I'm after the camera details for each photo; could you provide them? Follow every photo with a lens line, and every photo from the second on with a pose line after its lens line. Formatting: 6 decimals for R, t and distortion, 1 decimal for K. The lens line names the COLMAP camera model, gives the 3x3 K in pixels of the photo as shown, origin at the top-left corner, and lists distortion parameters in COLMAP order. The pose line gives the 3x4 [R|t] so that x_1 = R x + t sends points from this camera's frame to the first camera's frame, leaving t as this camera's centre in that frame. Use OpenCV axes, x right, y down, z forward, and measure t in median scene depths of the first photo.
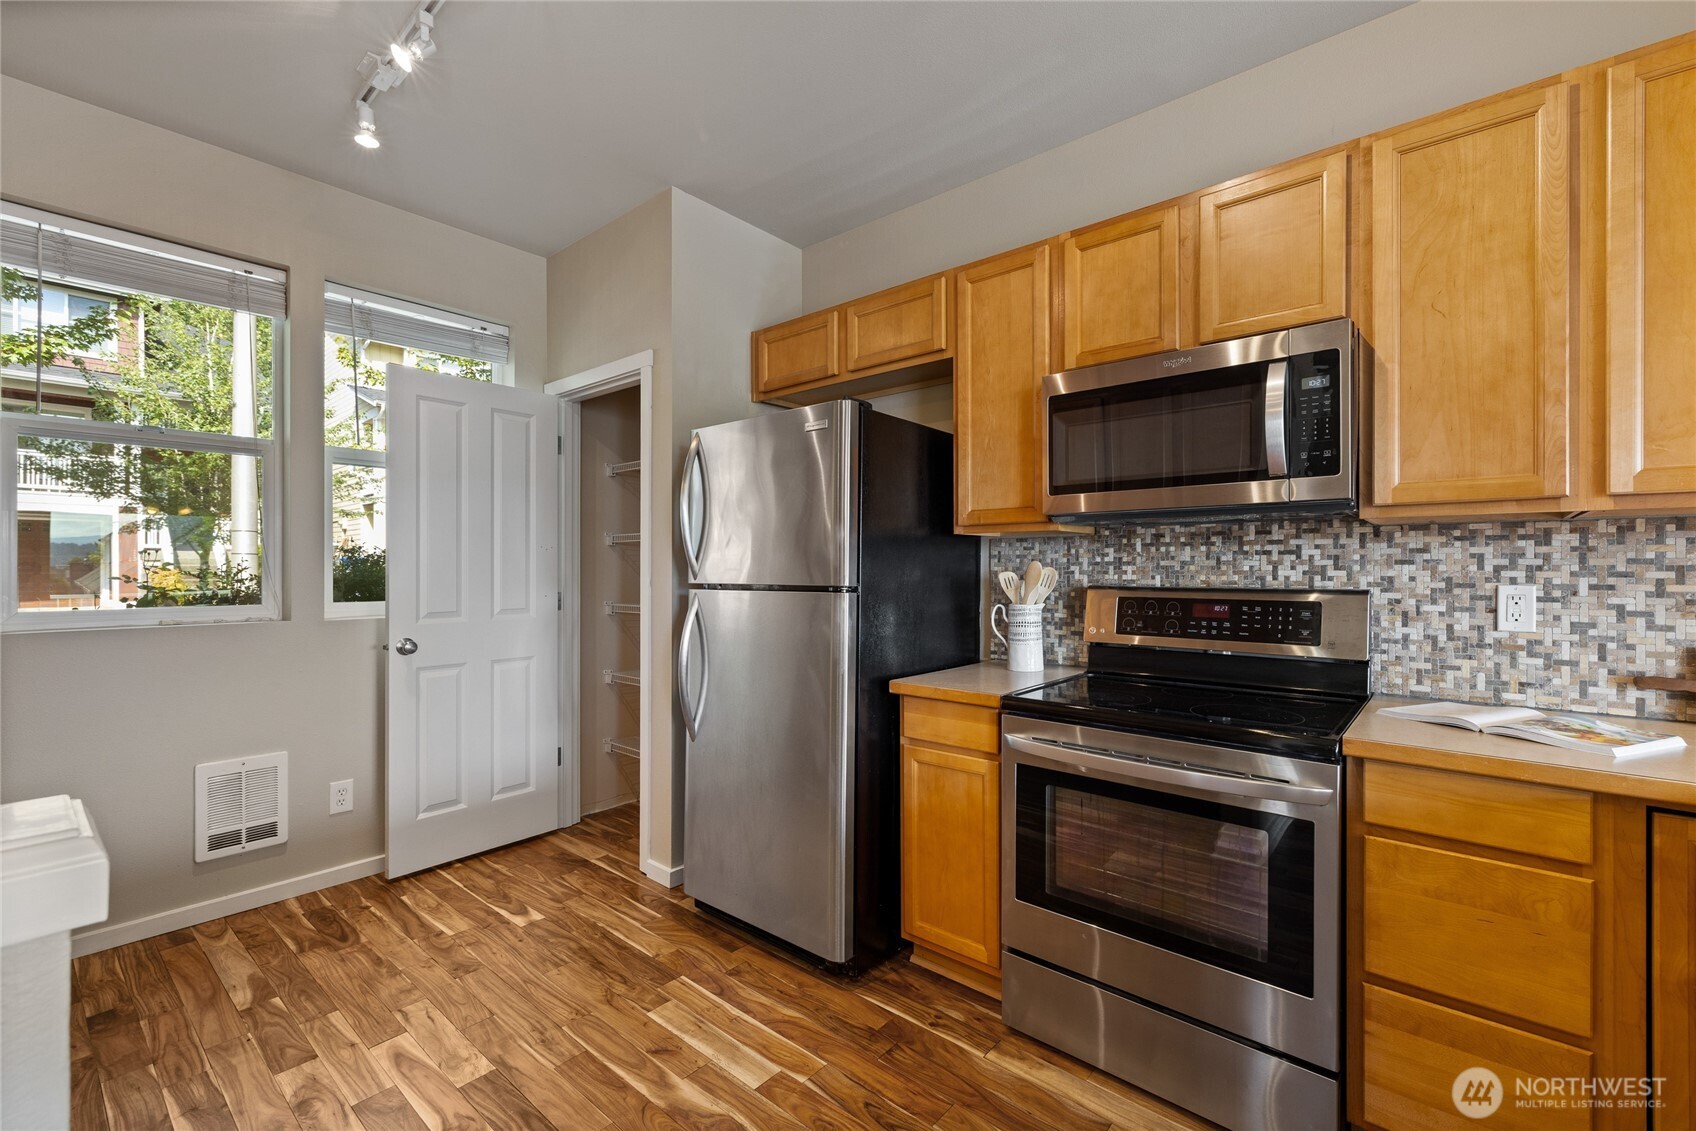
lens RADIAL K [[720.2, 0, 846.6], [0, 720.2, 568.5], [0, 0, 1]] dist [0.001630, 0.000157]
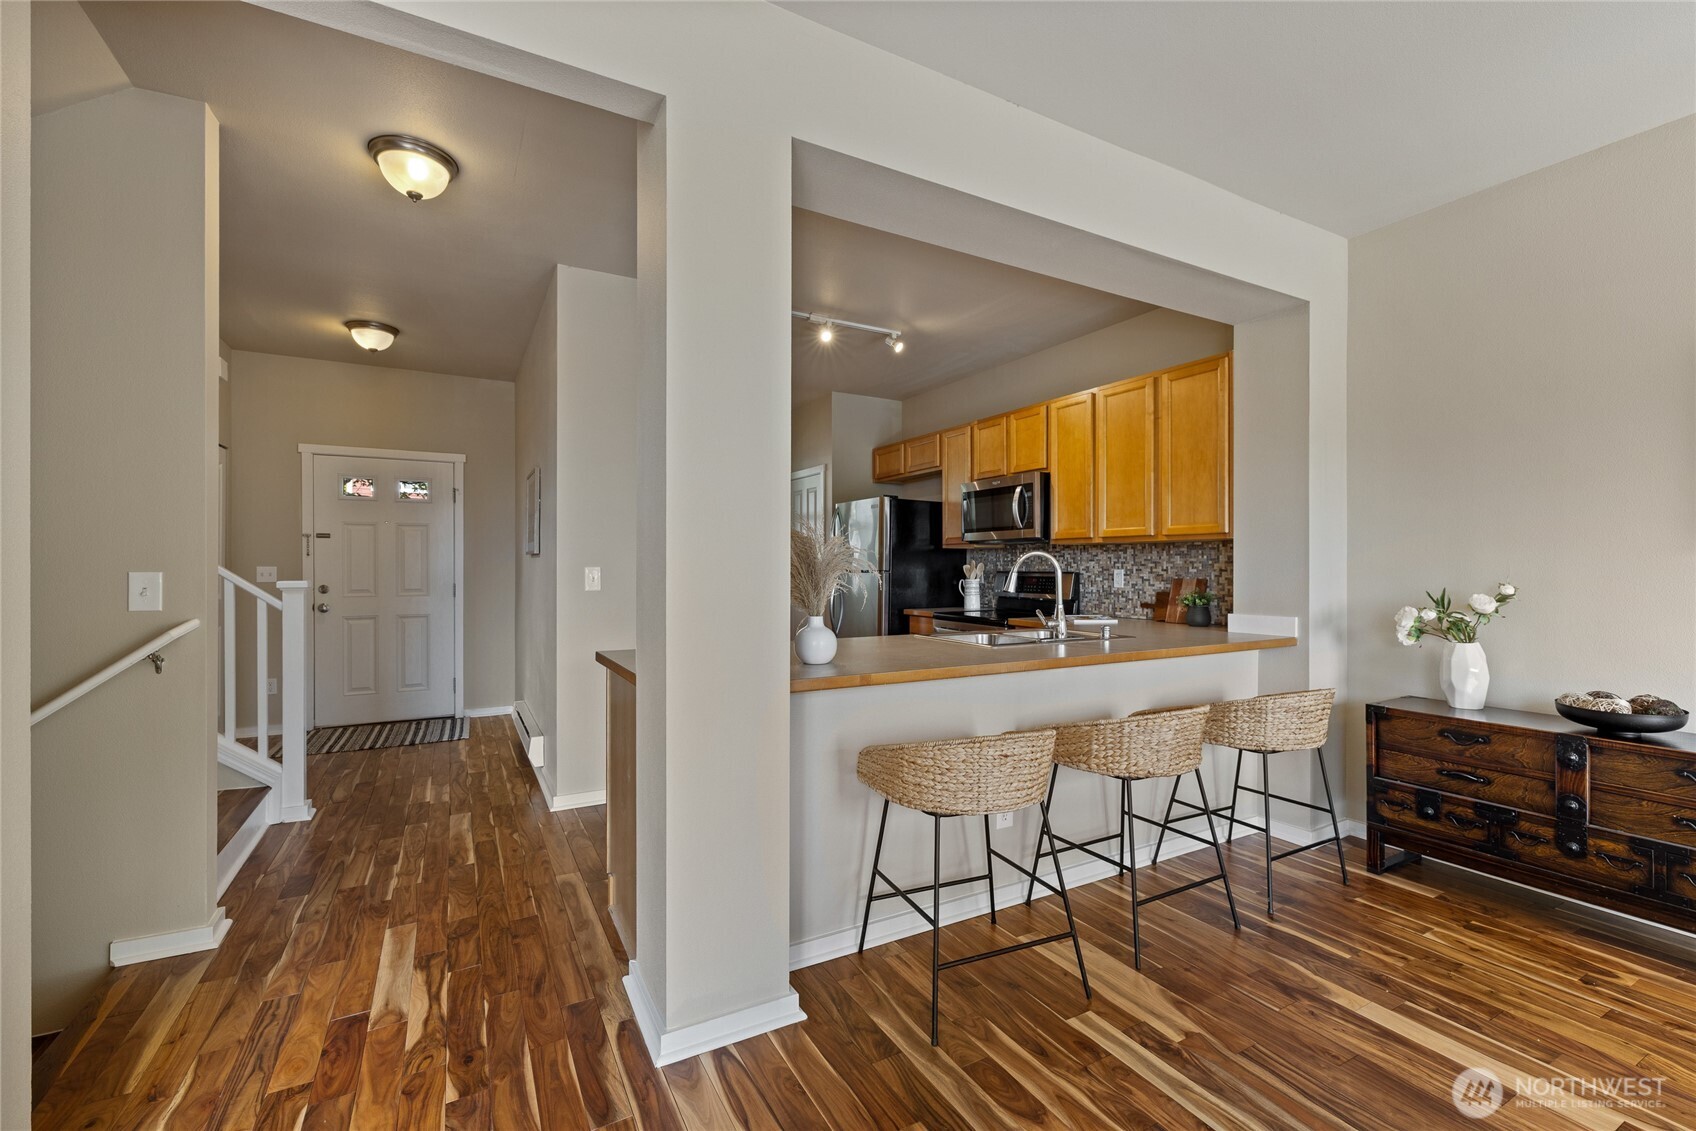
lens RADIAL K [[715.9, 0, 848.0], [0, 715.9, 569.7], [0, 0, 1]] dist [0.004076, 0.000024]
pose [[0.939356, 0.002475, -0.342935, 0.784730], [-0.000974, 0.999989, 0.004548, 0.011933], [0.342942, -0.003938, 0.939348, -1.476509]]
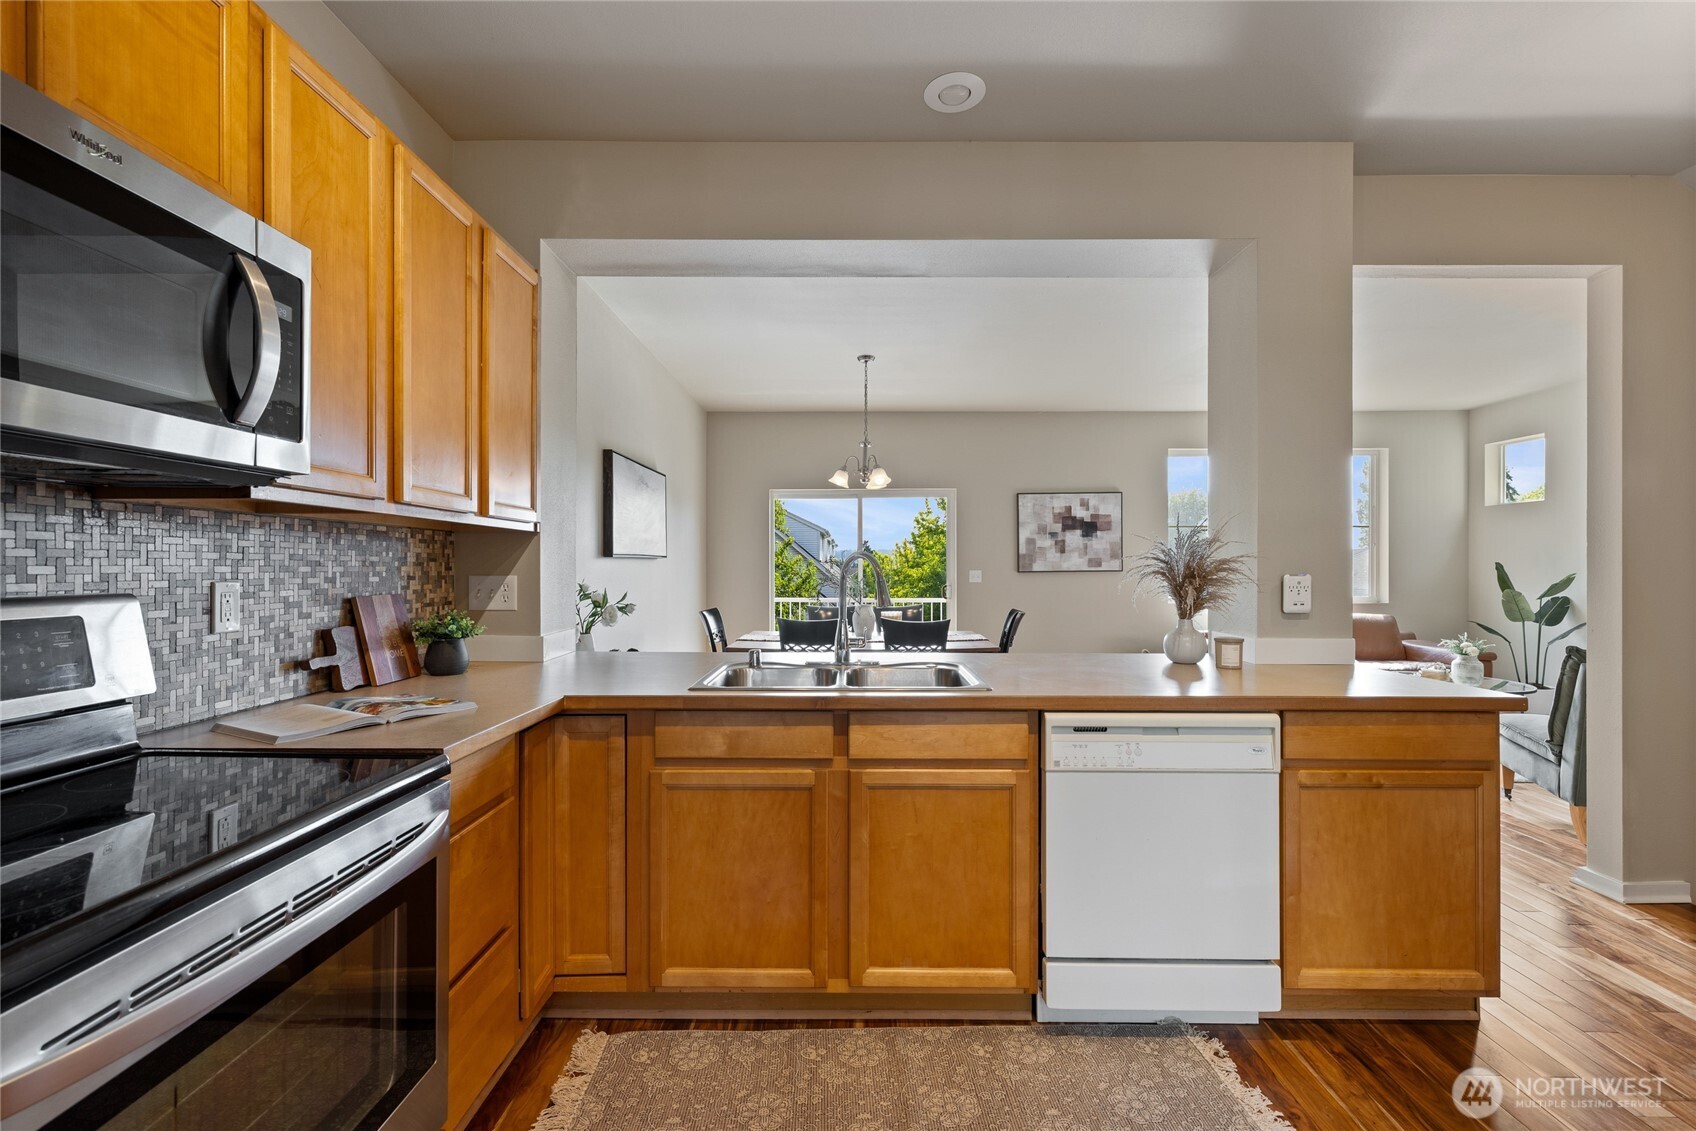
lens RADIAL K [[724.3, 0, 845.4], [0, 724.3, 565.8], [0, 0, 1]] dist [0.002242, 0.000309]
pose [[-0.647858, -0.001420, 0.761760, -0.243328], [-0.002565, 0.999997, -0.000318, 0.001271], [-0.761757, -0.002160, -0.647859, 0.871814]]
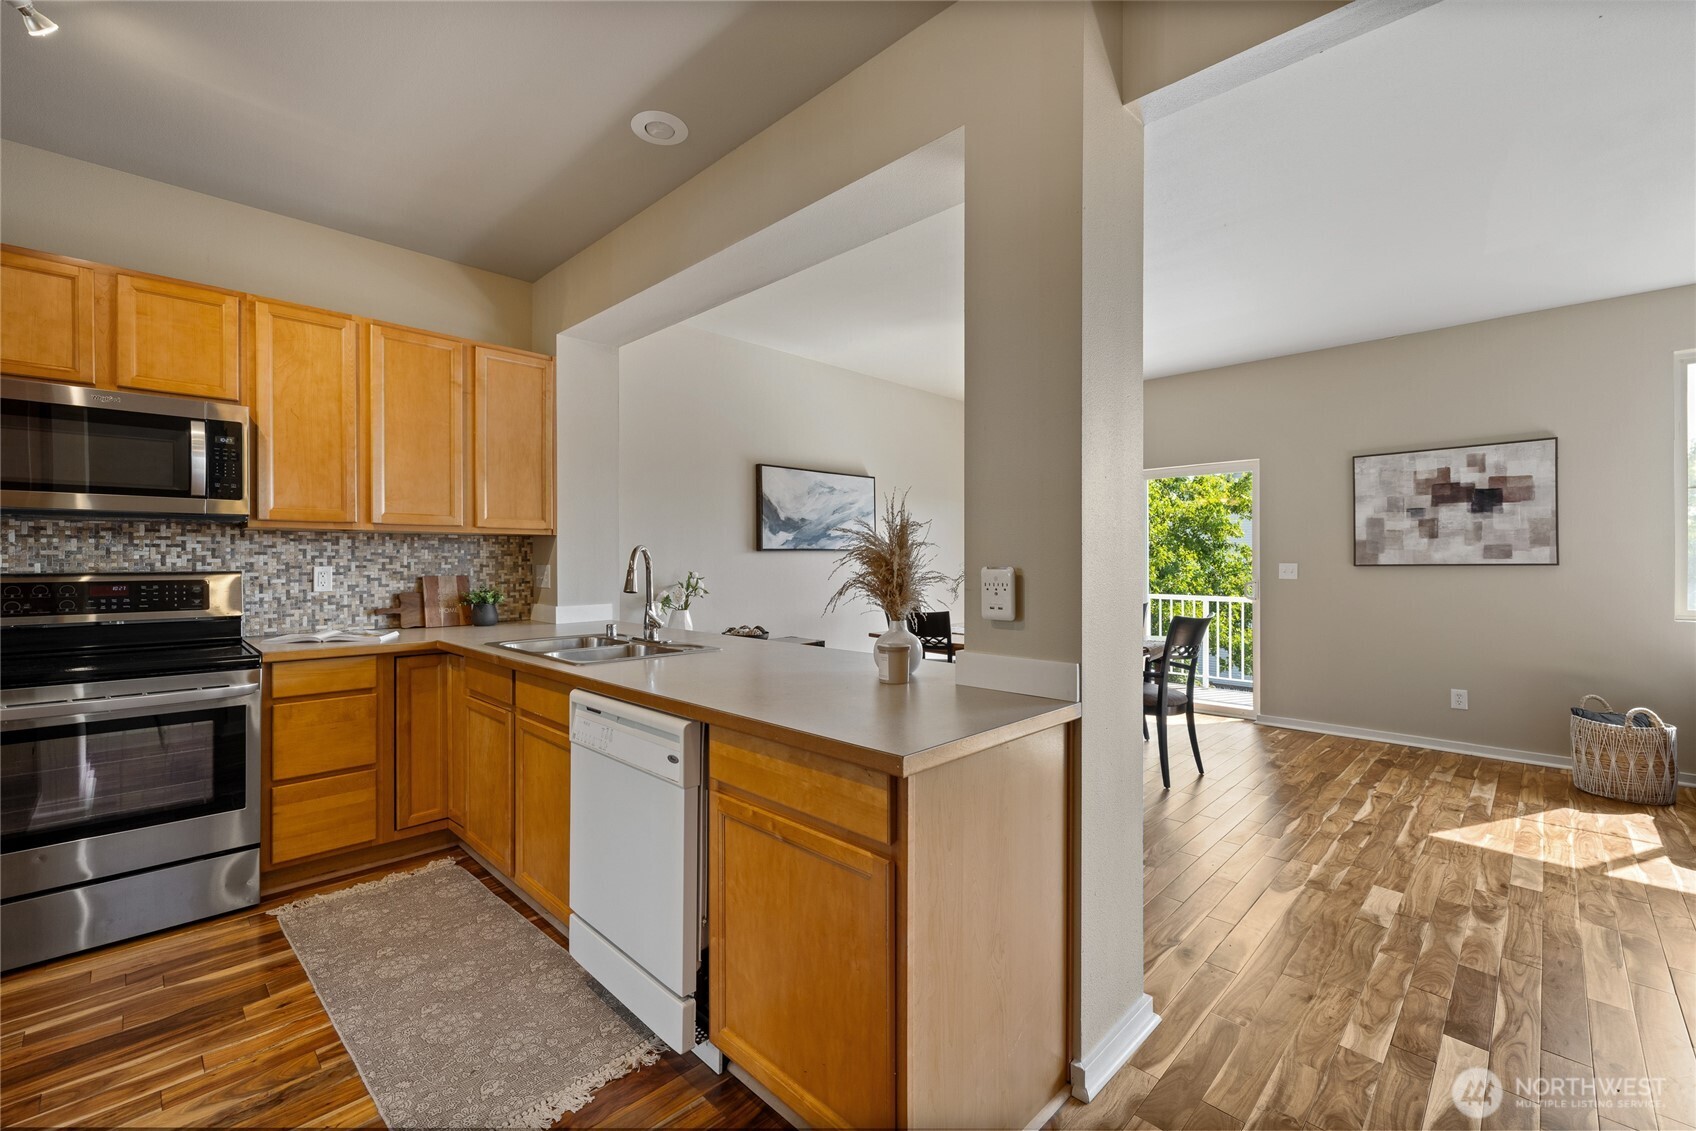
lens RADIAL K [[708.0, 0, 845.8], [0, 708.0, 561.0], [0, 0, 1]] dist [0.001232, 0.000162]
pose [[0.063853, -0.003571, 0.997953, -0.689229], [0.000176, 0.999994, 0.003567, 0.002755], [-0.997959, -0.000053, 0.063854, -0.389763]]
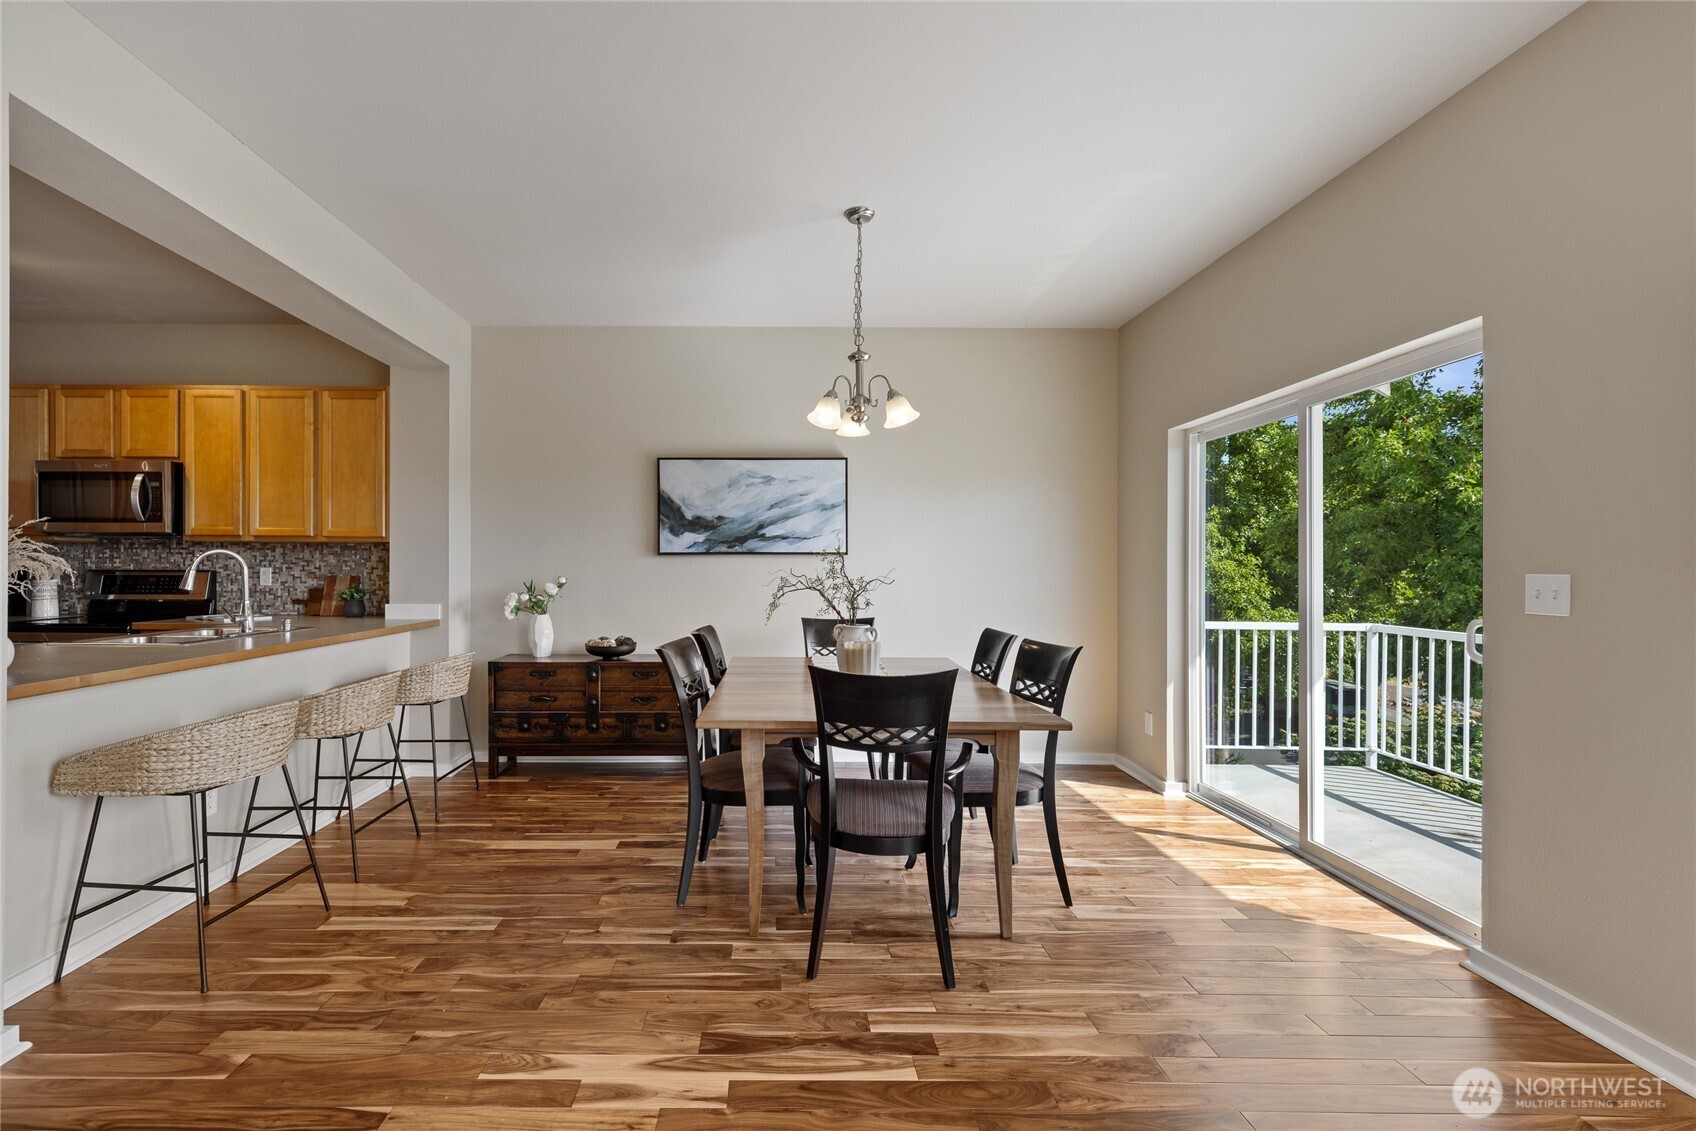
lens RADIAL K [[740.5, 0, 772.1], [0, 740.5, 568.3], [0, 0, 1]] dist [0.001781, 0.000208]
pose [[0.757293, 0.002864, 0.653069, 0.498505], [-0.003901, 0.999992, 0.000138, 0.016368], [-0.653063, -0.002653, 0.757299, -1.902137]]
